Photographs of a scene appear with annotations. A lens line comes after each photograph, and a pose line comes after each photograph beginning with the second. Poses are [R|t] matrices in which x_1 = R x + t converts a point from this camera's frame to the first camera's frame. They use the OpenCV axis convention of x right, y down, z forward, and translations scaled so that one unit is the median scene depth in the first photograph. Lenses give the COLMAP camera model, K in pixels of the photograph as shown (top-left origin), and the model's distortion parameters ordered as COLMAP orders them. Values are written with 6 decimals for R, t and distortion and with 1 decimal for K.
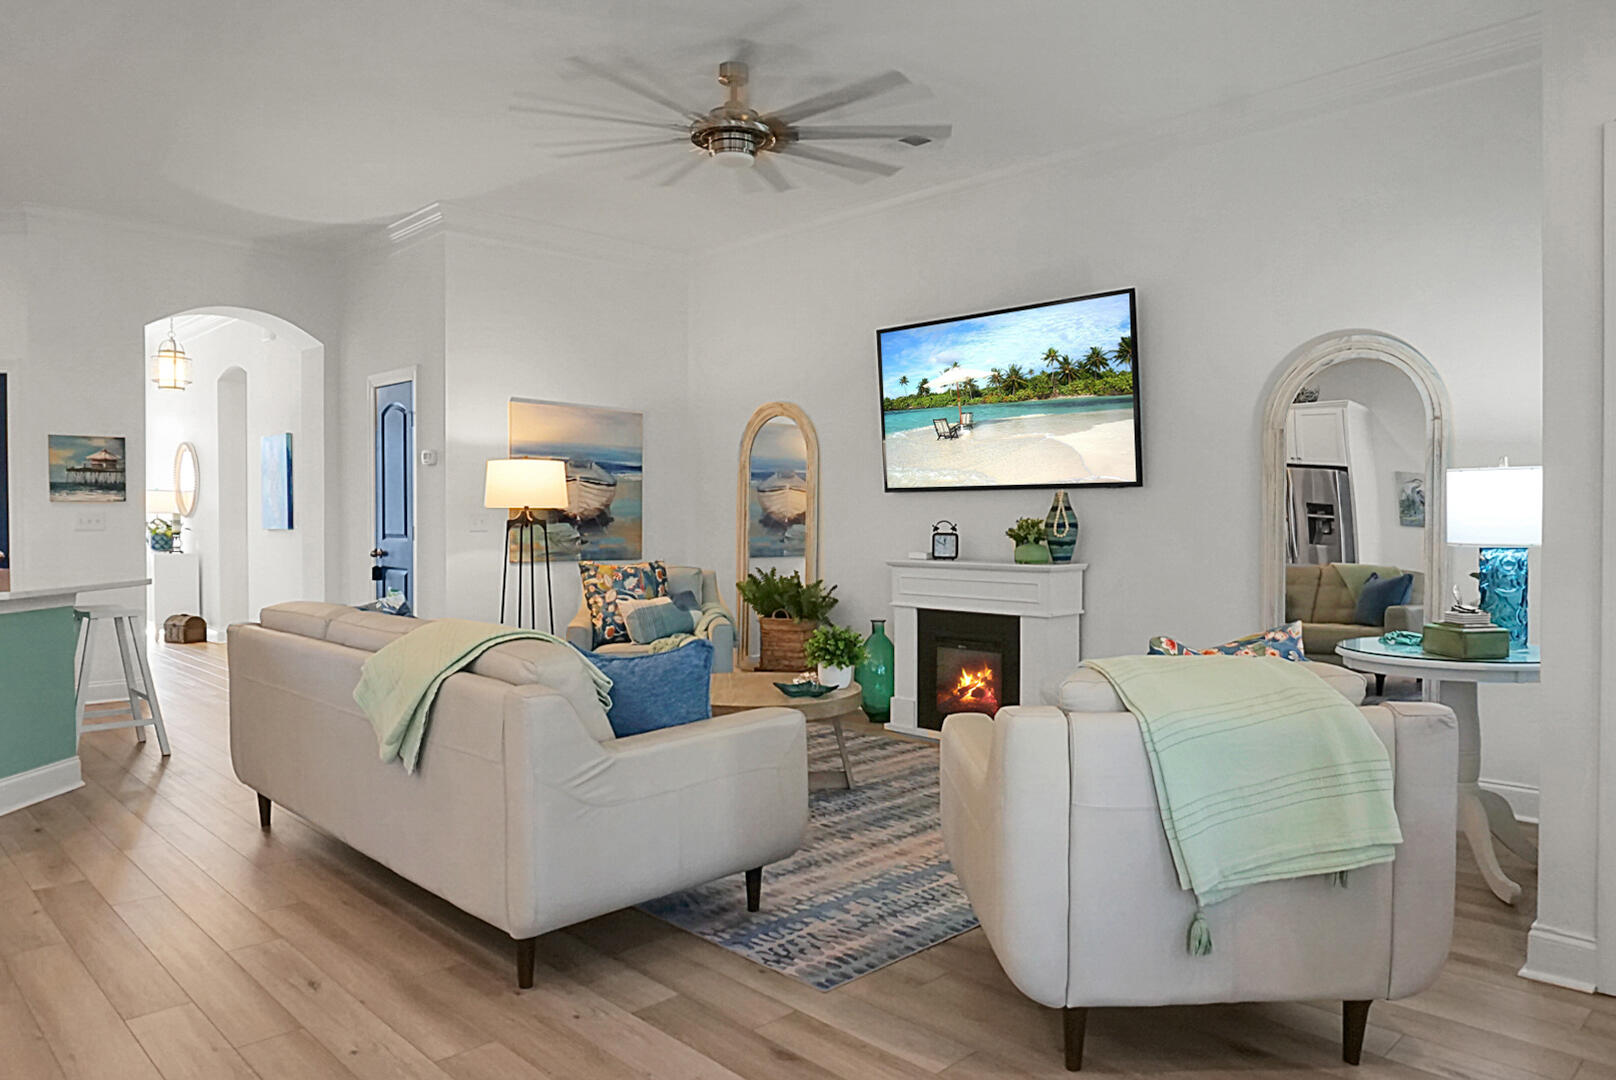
lens RADIAL K [[1072.6, 0, 807.5], [0, 1072.6, 533.4], [0, 0, 1]] dist [-0.036246, 0.020439]
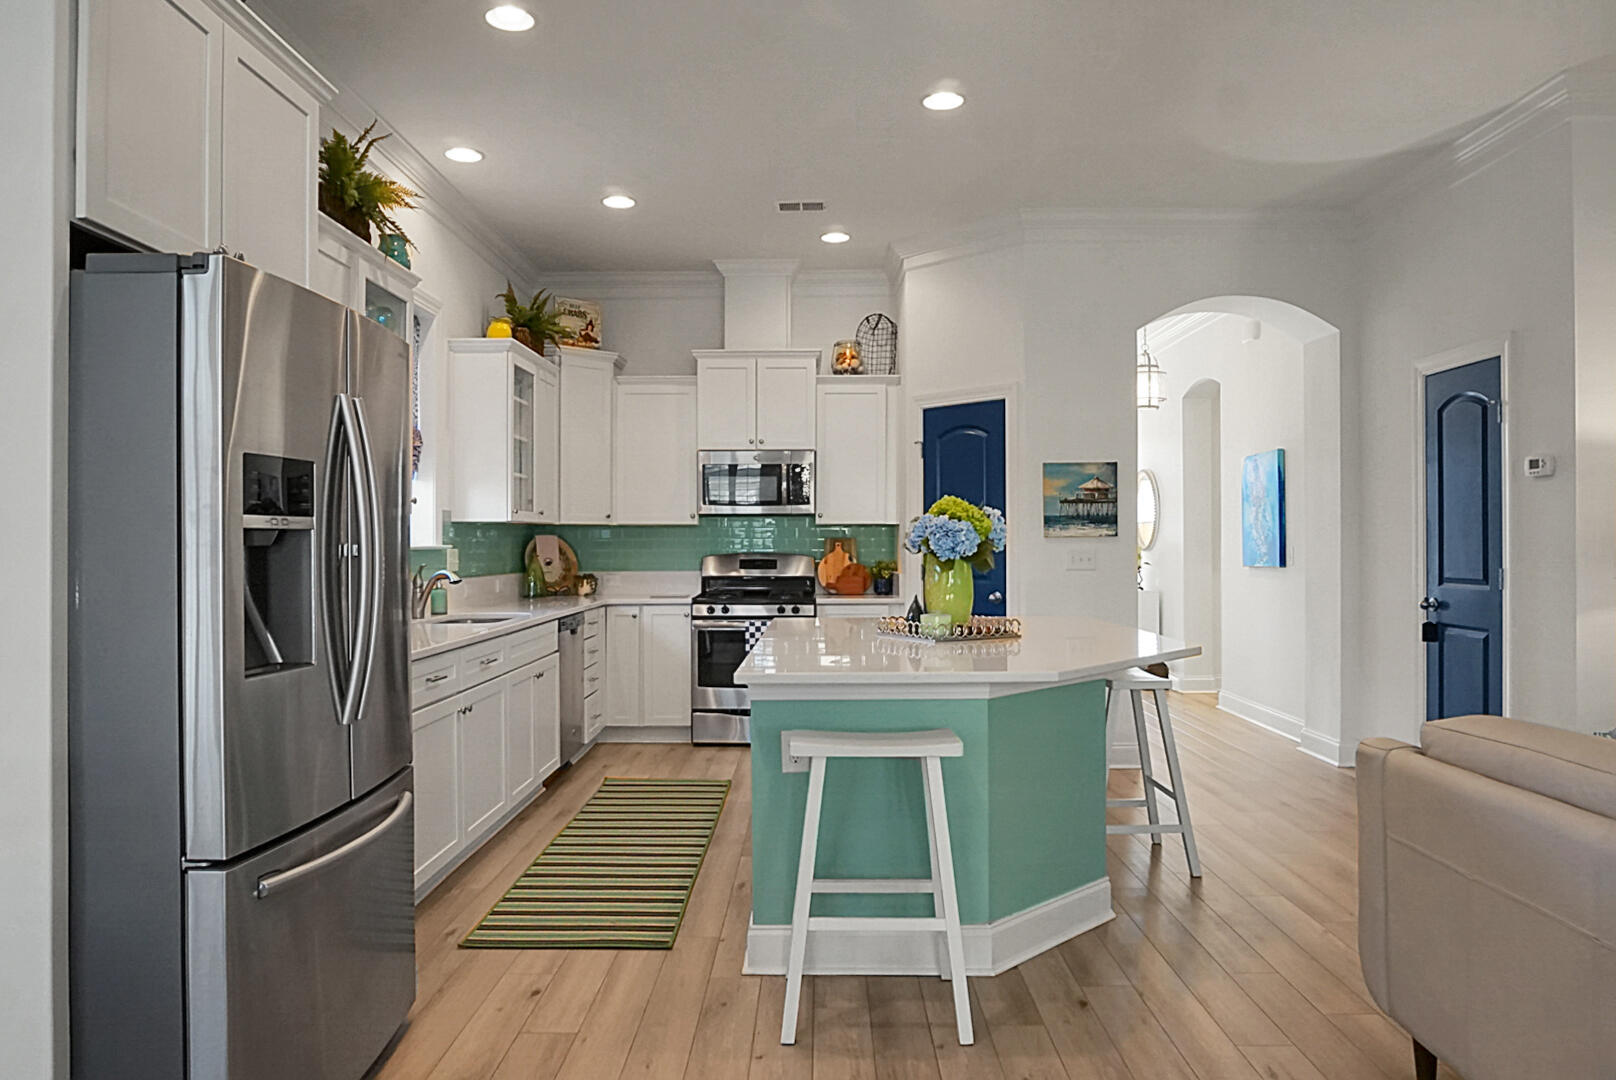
lens RADIAL K [[1115.4, 0, 811.1], [0, 1115.4, 546.0], [0, 0, 1]] dist [-0.017174, 0.011014]
pose [[0.706783, -0.004066, -0.707419, -0.184627], [-0.005774, 0.999917, -0.011517, -0.010871], [0.707407, 0.012225, 0.706701, 0.191116]]
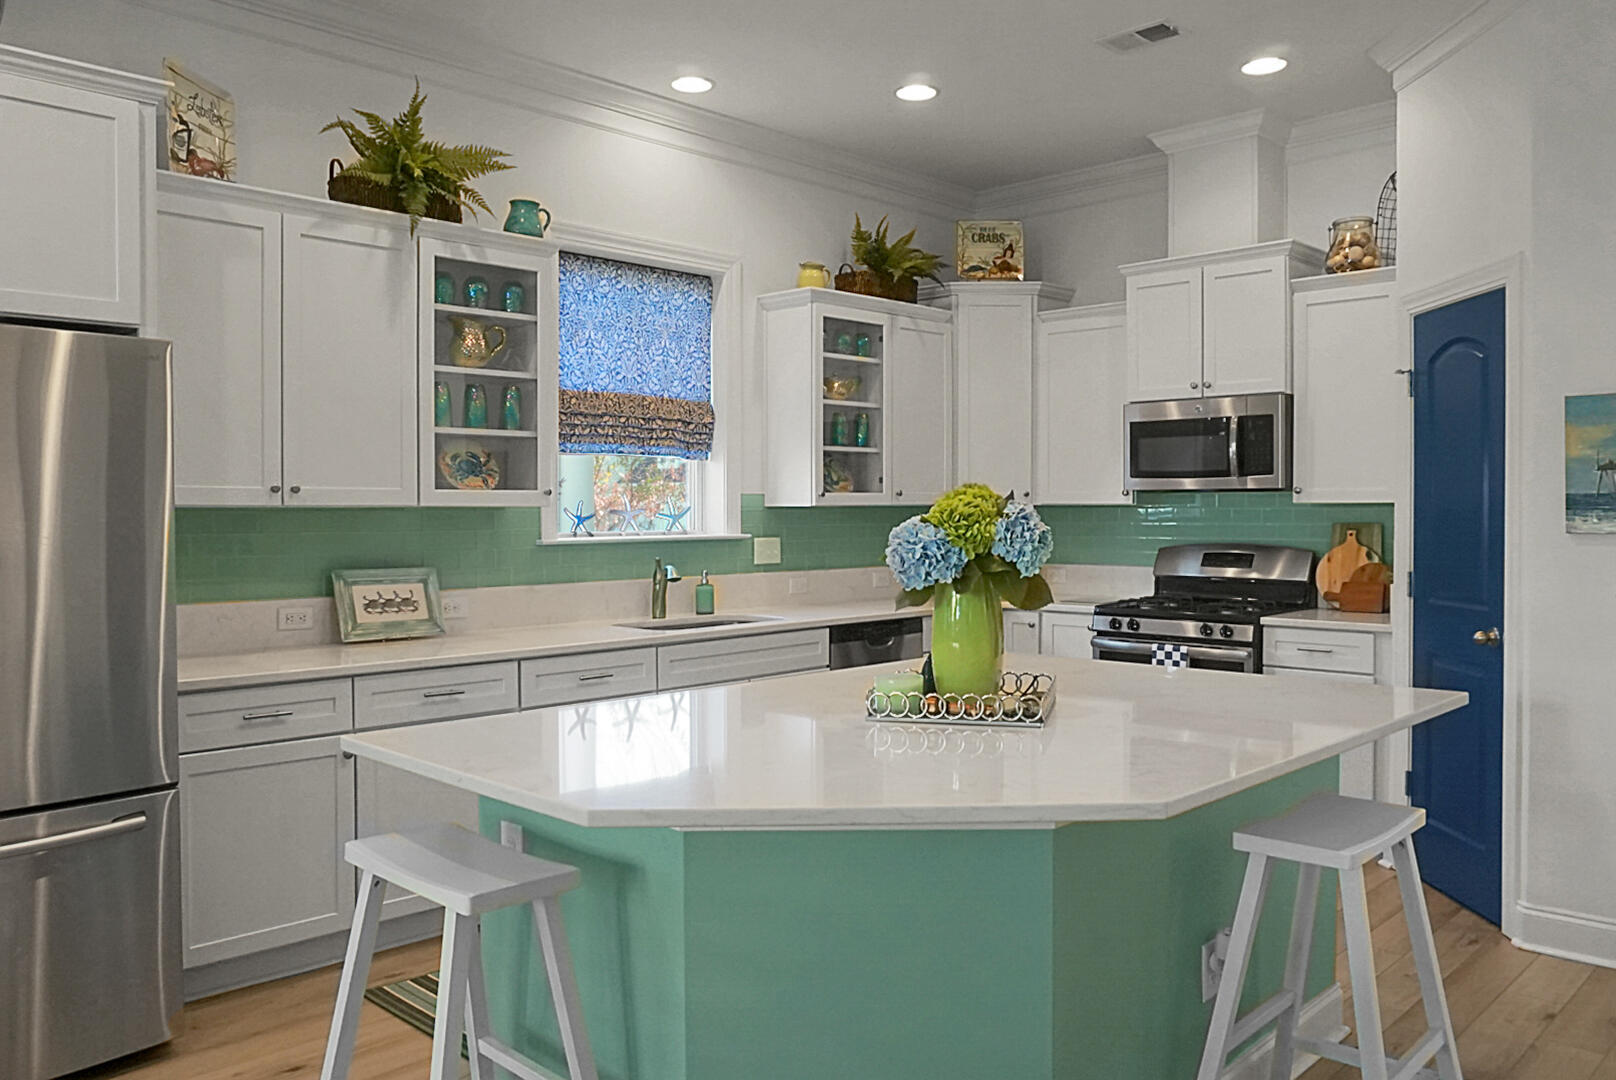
lens RADIAL K [[1242.2, 0, 814.0], [0, 1242.2, 528.3], [0, 0, 1]] dist [-0.012984, 0.002391]
pose [[0.034176, 0.014059, -0.999317, -0.155001], [-0.013366, 0.999818, 0.013609, -0.035252], [0.999326, 0.012891, 0.034358, 0.621884]]
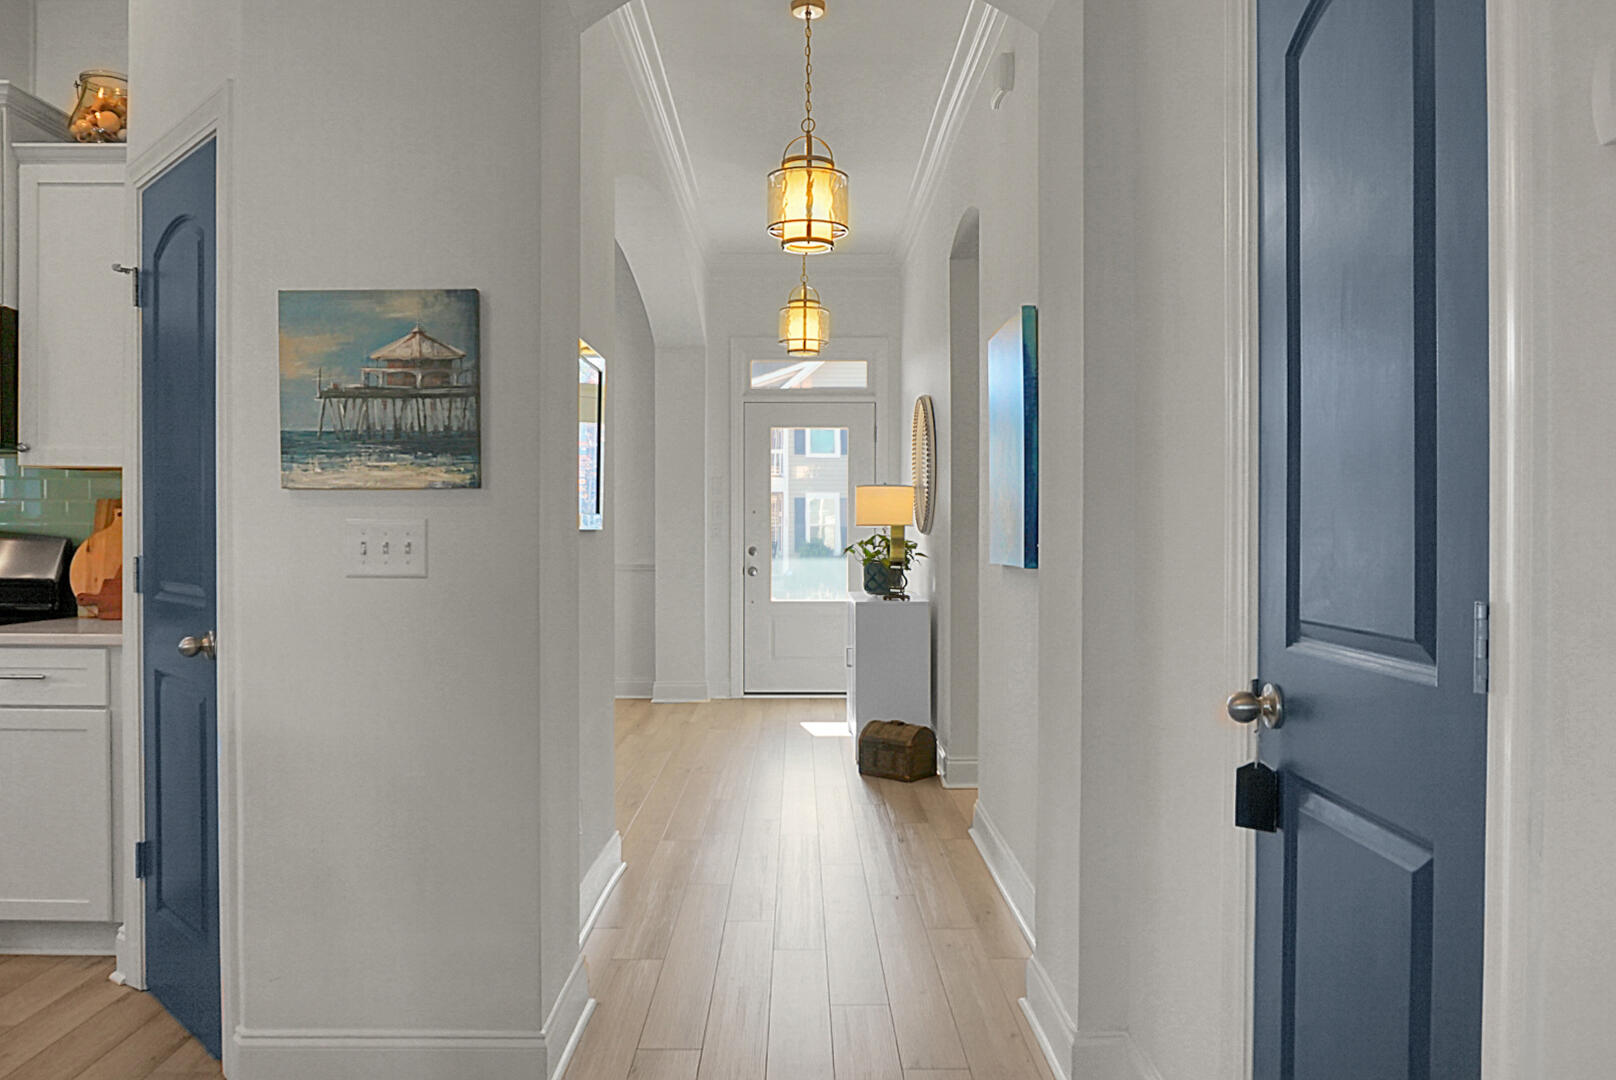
lens RADIAL K [[1115.4, 0, 821.8], [0, 1115.4, 542.8], [0, 0, 1]] dist [-0.017174, 0.011014]
pose [[0.727170, 0.010204, -0.686382, -0.342004], [-0.012415, 0.999921, 0.001712, -0.015829], [0.686345, 0.007276, 0.727239, 0.844539]]
